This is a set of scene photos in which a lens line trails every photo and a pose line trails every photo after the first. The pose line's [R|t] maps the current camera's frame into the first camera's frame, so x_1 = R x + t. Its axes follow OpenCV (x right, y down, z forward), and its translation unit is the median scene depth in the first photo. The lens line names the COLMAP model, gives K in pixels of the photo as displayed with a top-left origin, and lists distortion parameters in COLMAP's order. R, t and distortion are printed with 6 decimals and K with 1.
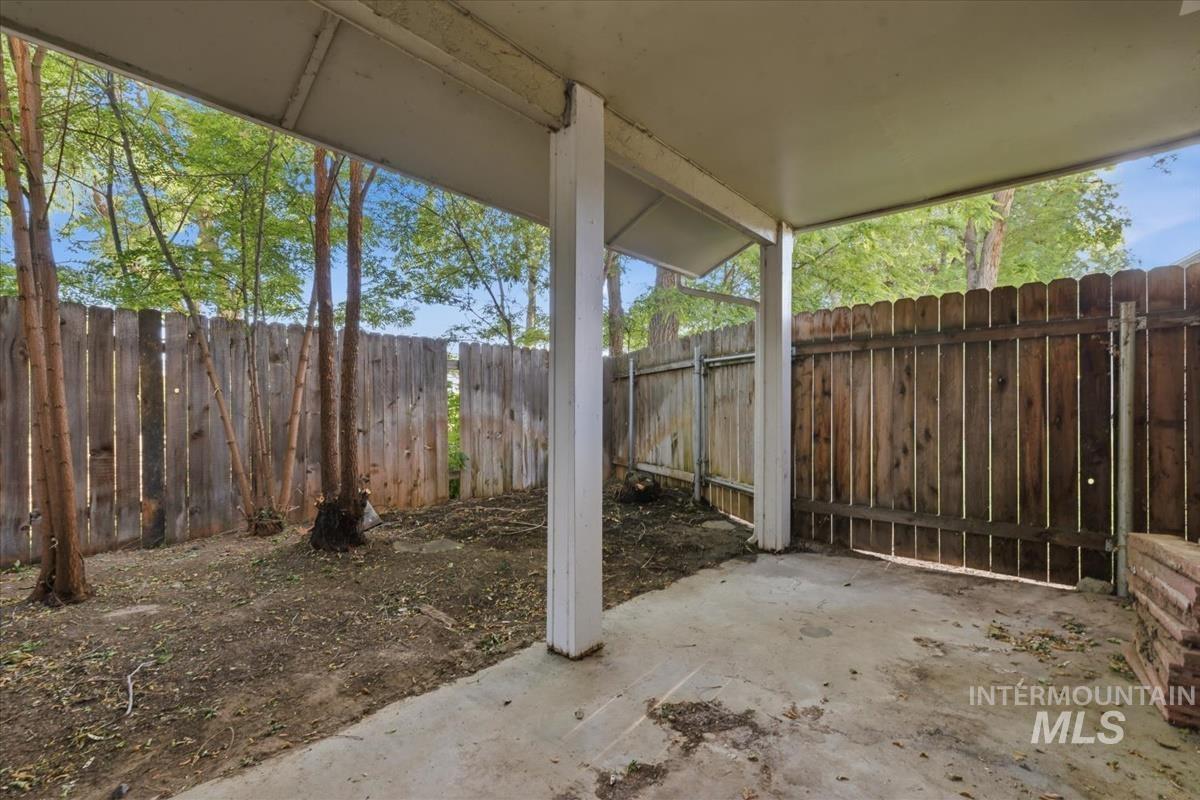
lens RADIAL K [[513.0, 0, 609.1], [0, 513.0, 412.6], [0, 0, 1]] dist [0.000809, 0.000285]
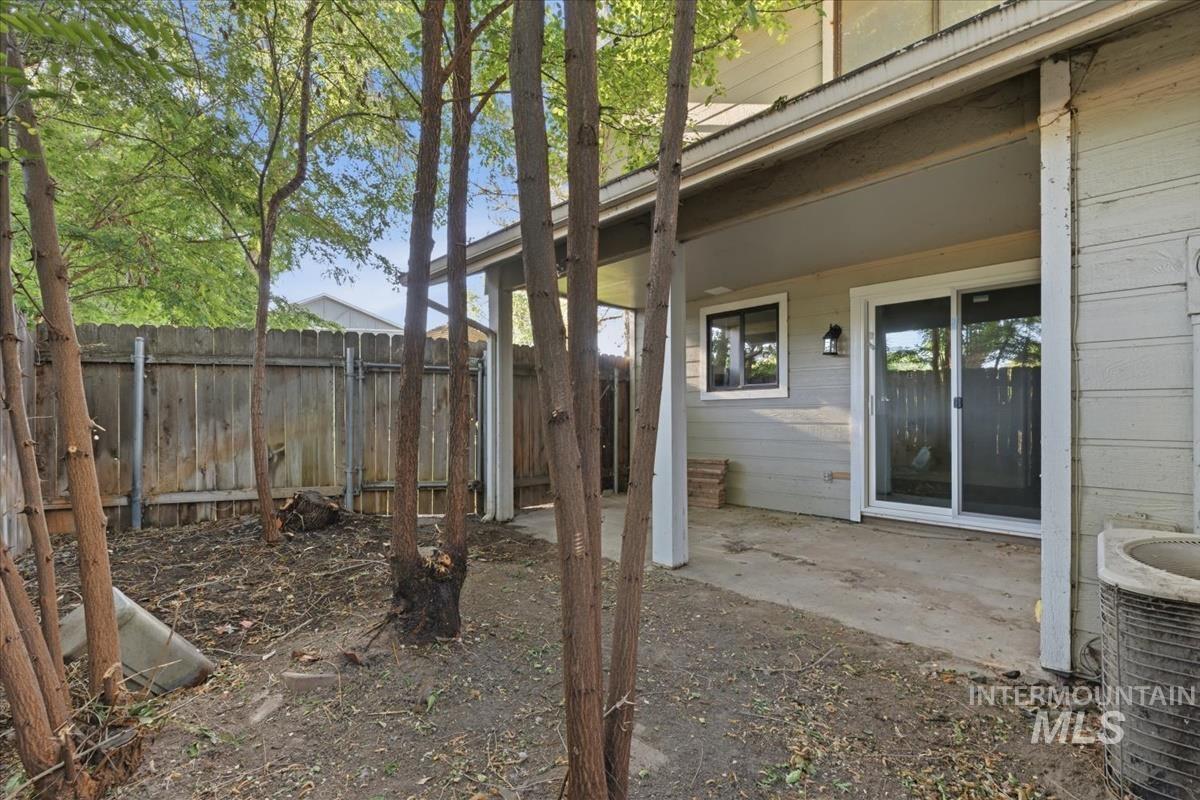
lens RADIAL K [[516.1, 0, 605.0], [0, 516.1, 413.1], [0, 0, 1]] dist [0.000003, 0.000378]
pose [[0.076096, -0.000865, 0.997100, -2.073220], [0.007013, 0.999975, 0.000332, -0.017138], [-0.997076, 0.006967, 0.076100, 1.329657]]
